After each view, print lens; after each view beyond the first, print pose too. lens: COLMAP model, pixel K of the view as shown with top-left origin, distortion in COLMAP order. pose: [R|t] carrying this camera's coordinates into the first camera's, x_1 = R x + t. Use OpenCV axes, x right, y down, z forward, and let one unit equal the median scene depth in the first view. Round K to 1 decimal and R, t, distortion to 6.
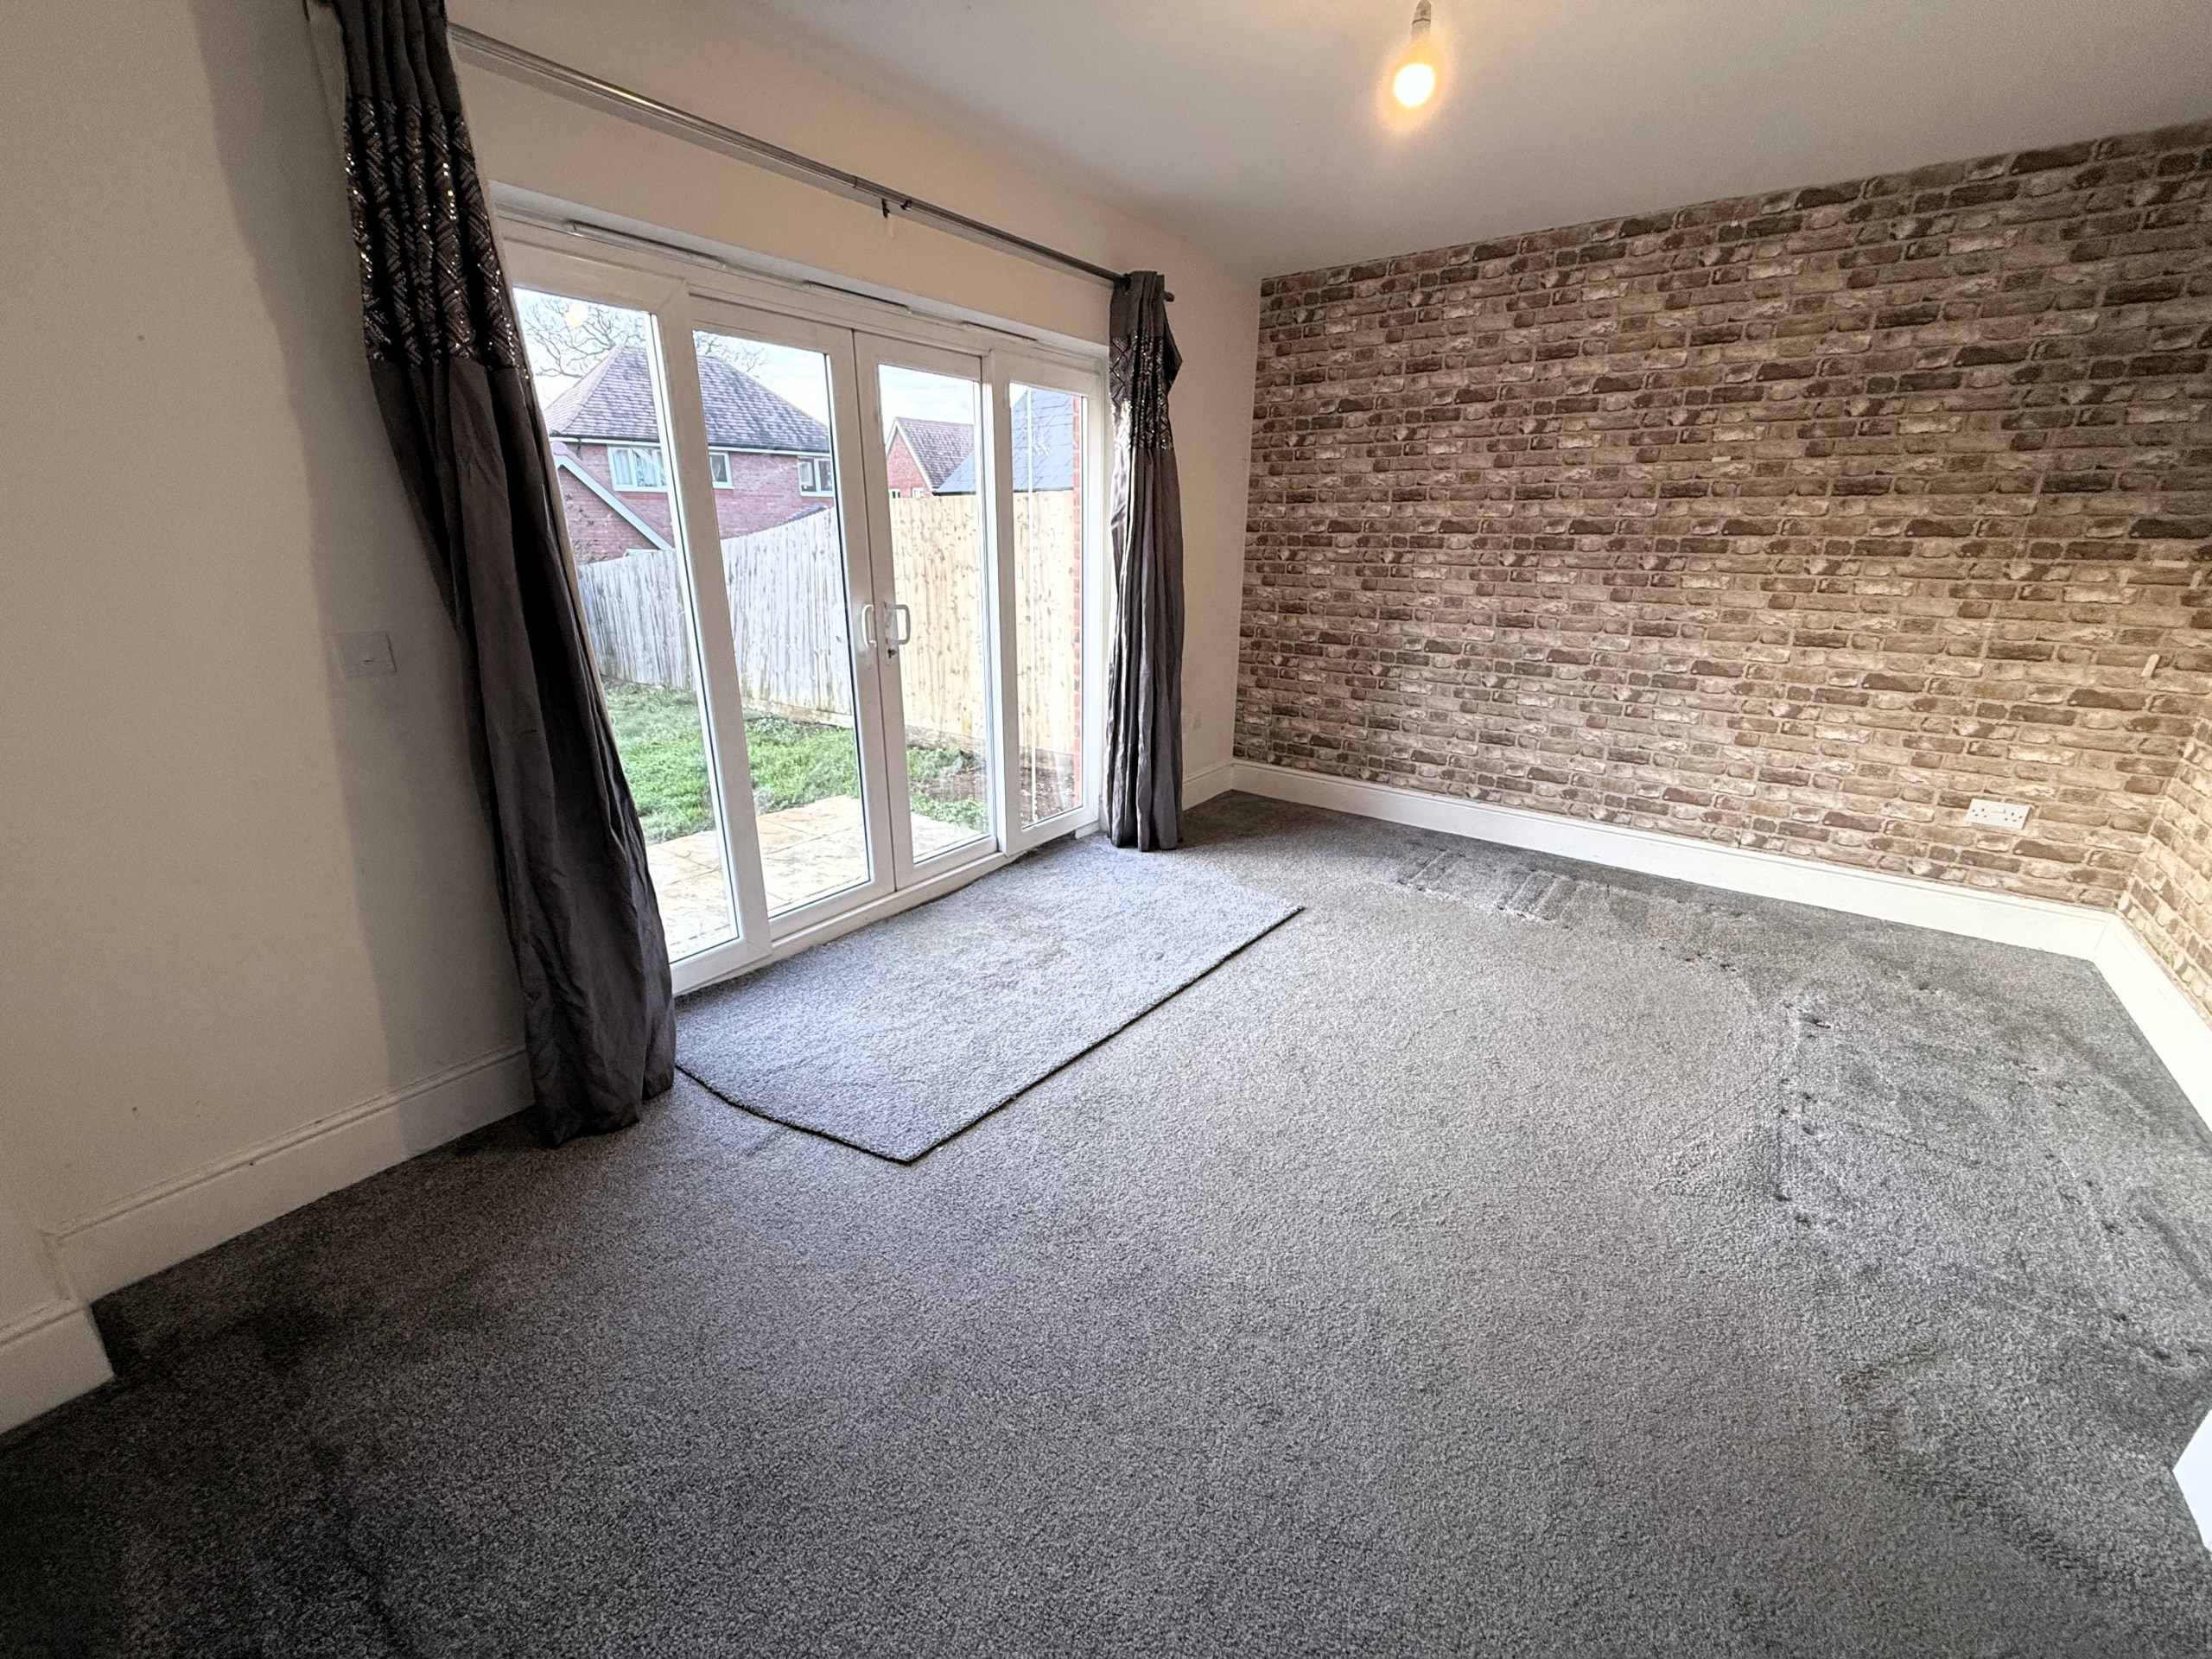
lens RADIAL K [[880.4, 0, 1093.6], [0, 880.4, 832.2], [0, 0, 1]] dist [0.004411, 0.000194]
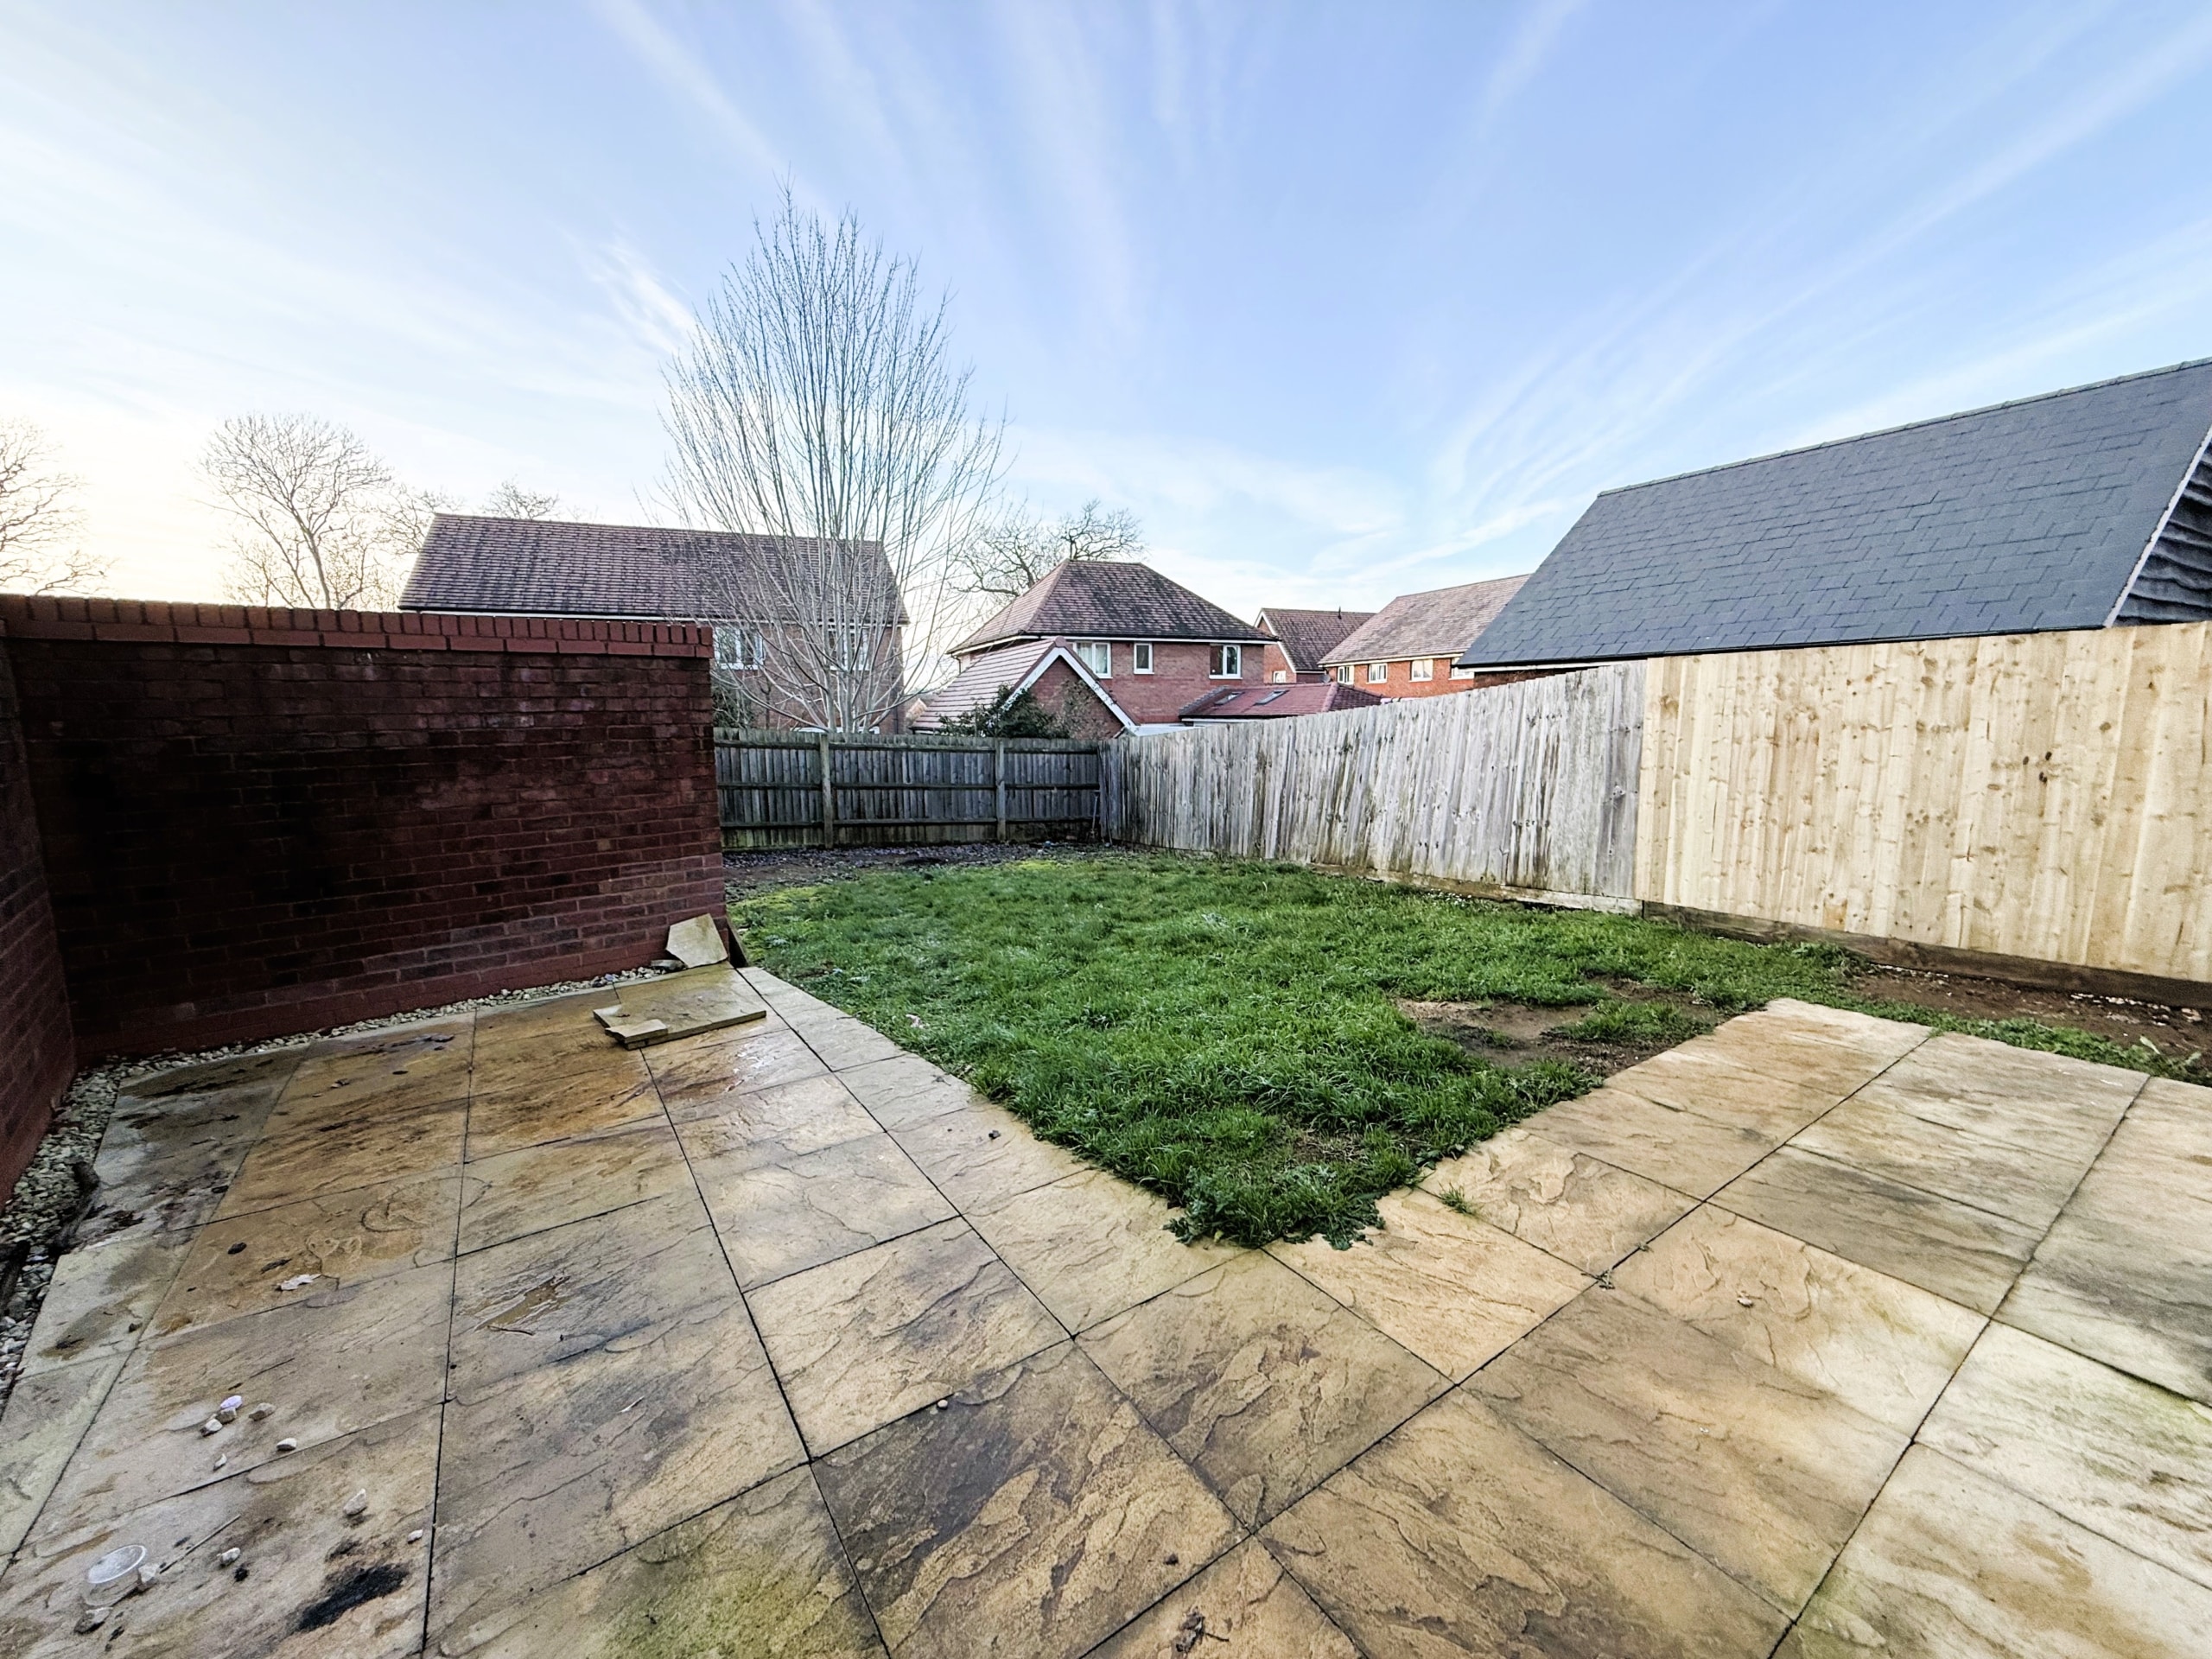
lens RADIAL K [[880.4, 0, 1104.4], [0, 880.4, 830.7], [0, 0, 1]] dist [0.004411, 0.000194]
pose [[0.950759, 0.026211, -0.308822, -0.663825], [-0.085768, 0.979755, -0.180896, 0.007992], [0.297829, 0.198476, 0.933759, 0.034423]]
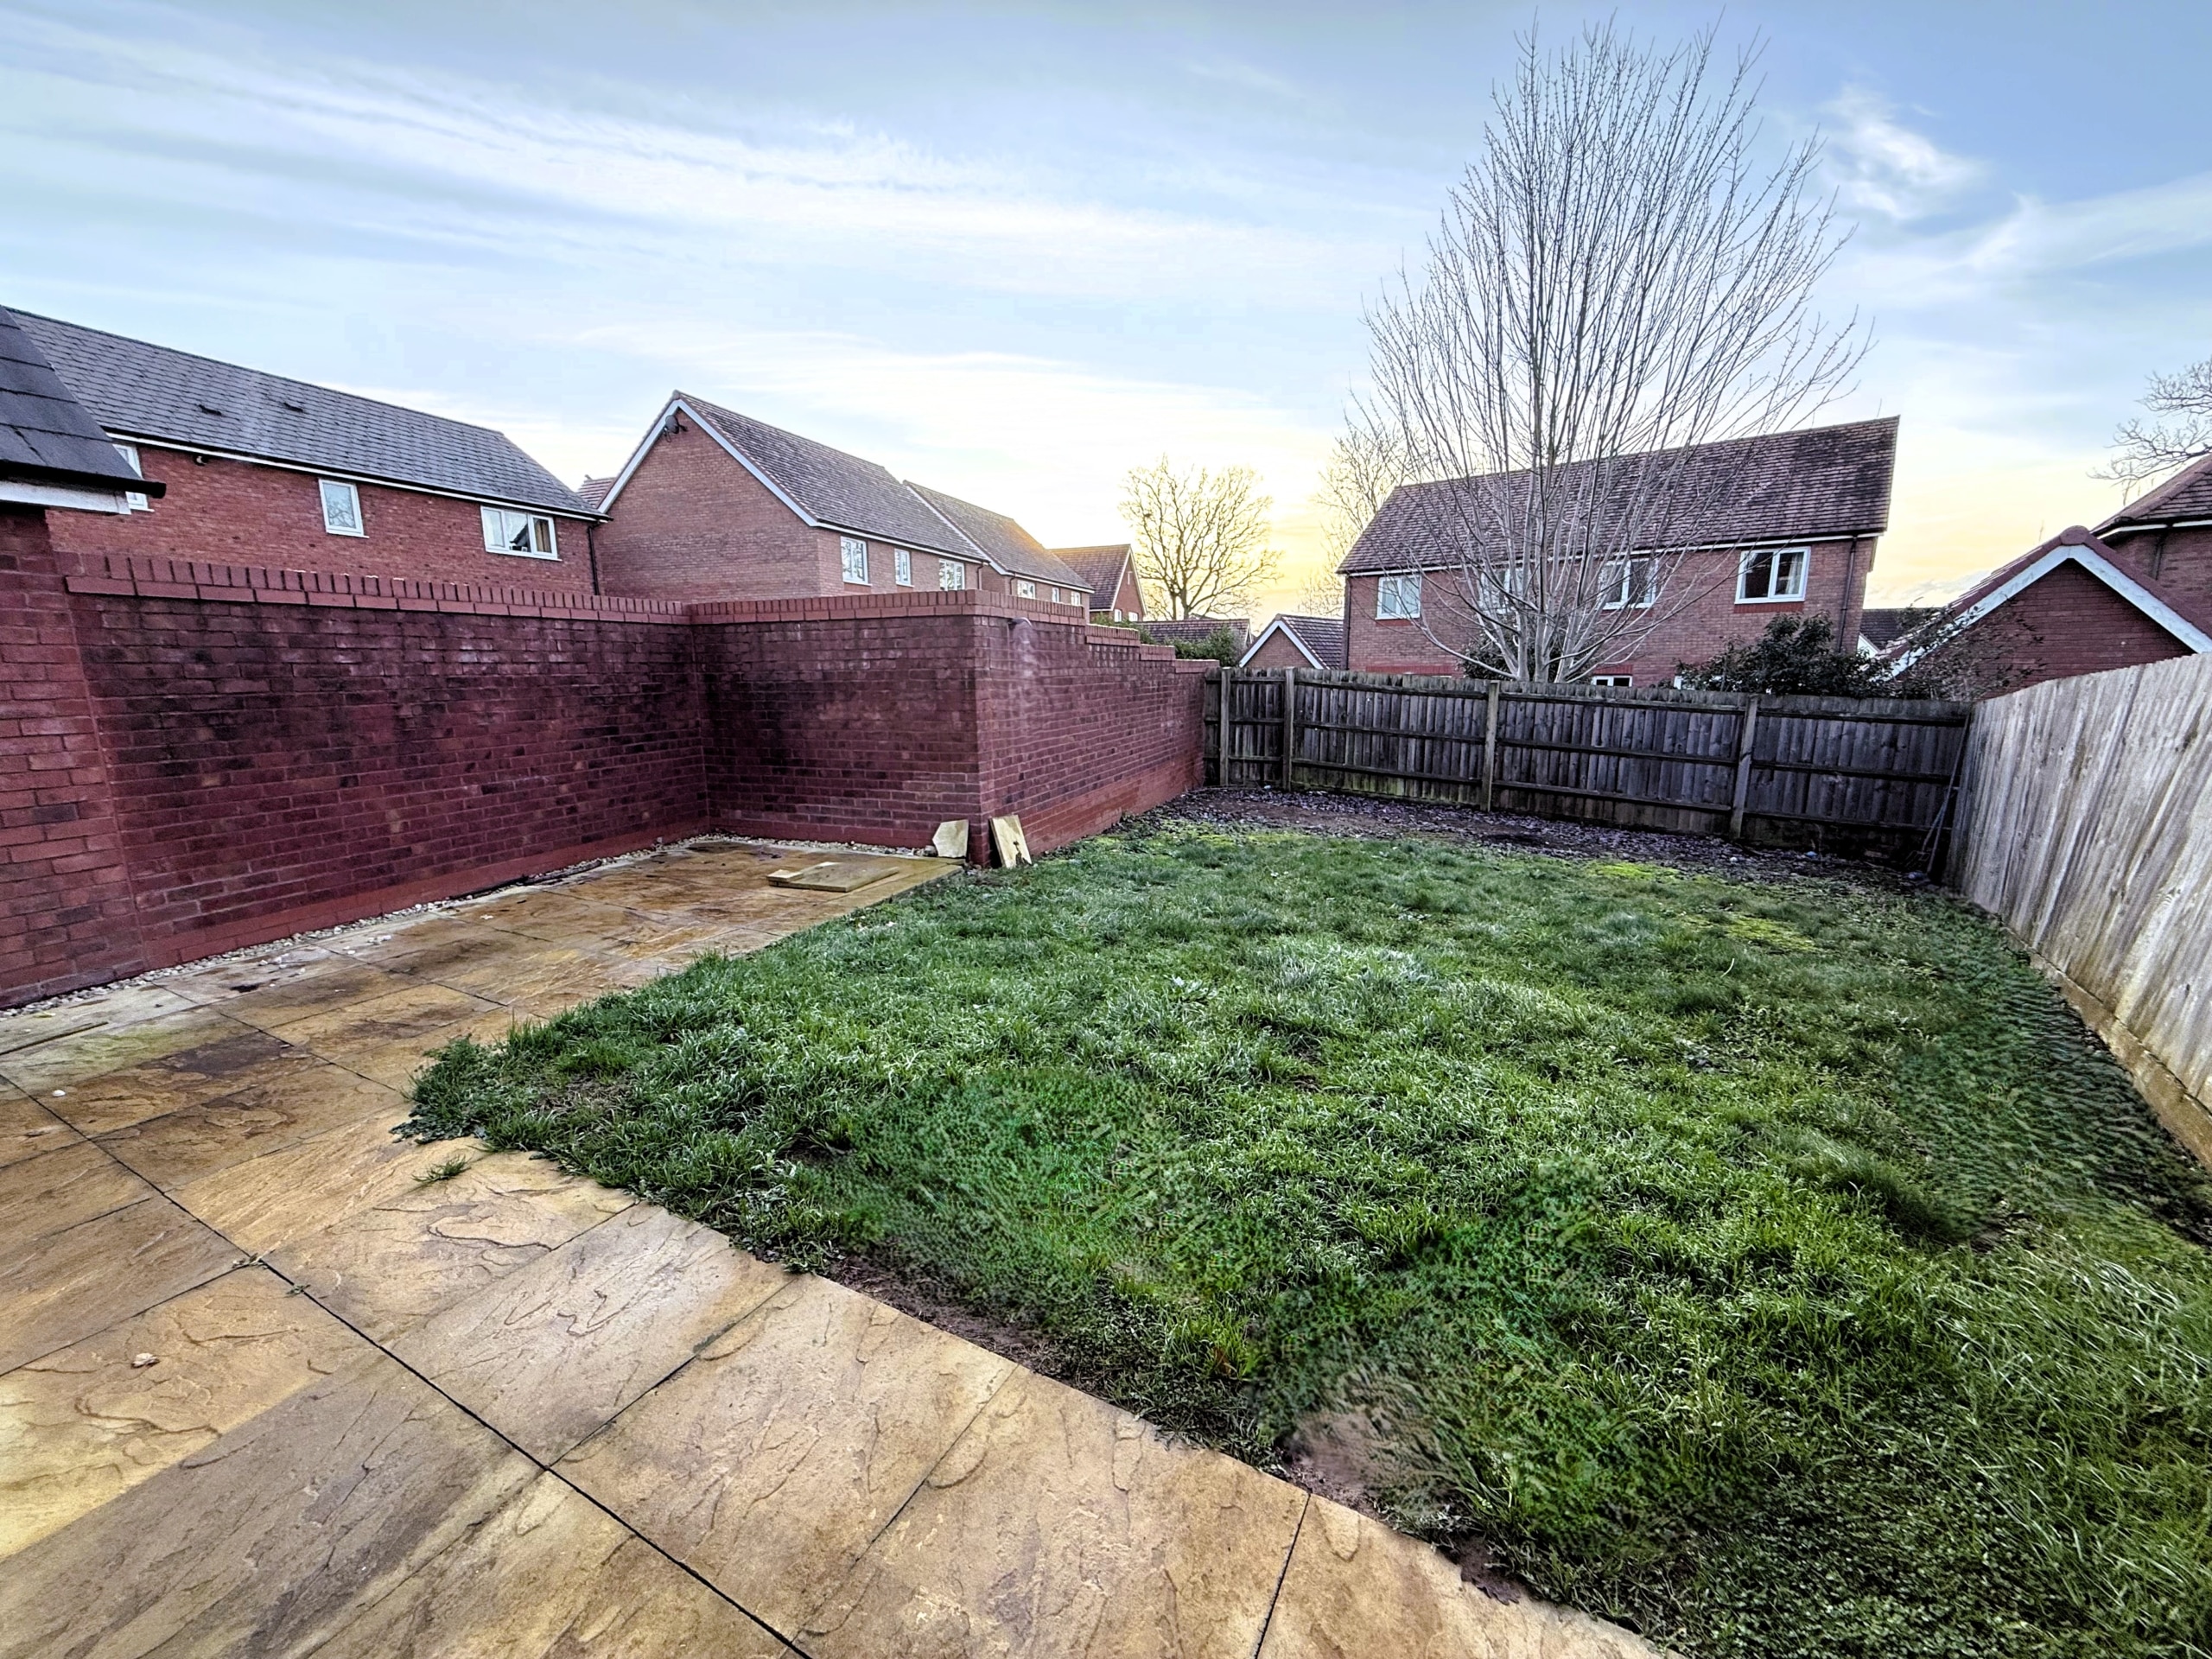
lens RADIAL K [[880.4, 0, 1100.5], [0, 880.4, 842.6], [0, 0, 1]] dist [0.004411, 0.000194]
pose [[0.155158, 0.187964, -0.969843, -0.134125], [-0.313219, 0.940441, 0.132156, -0.238264], [0.936920, 0.283269, 0.204790, 0.780857]]
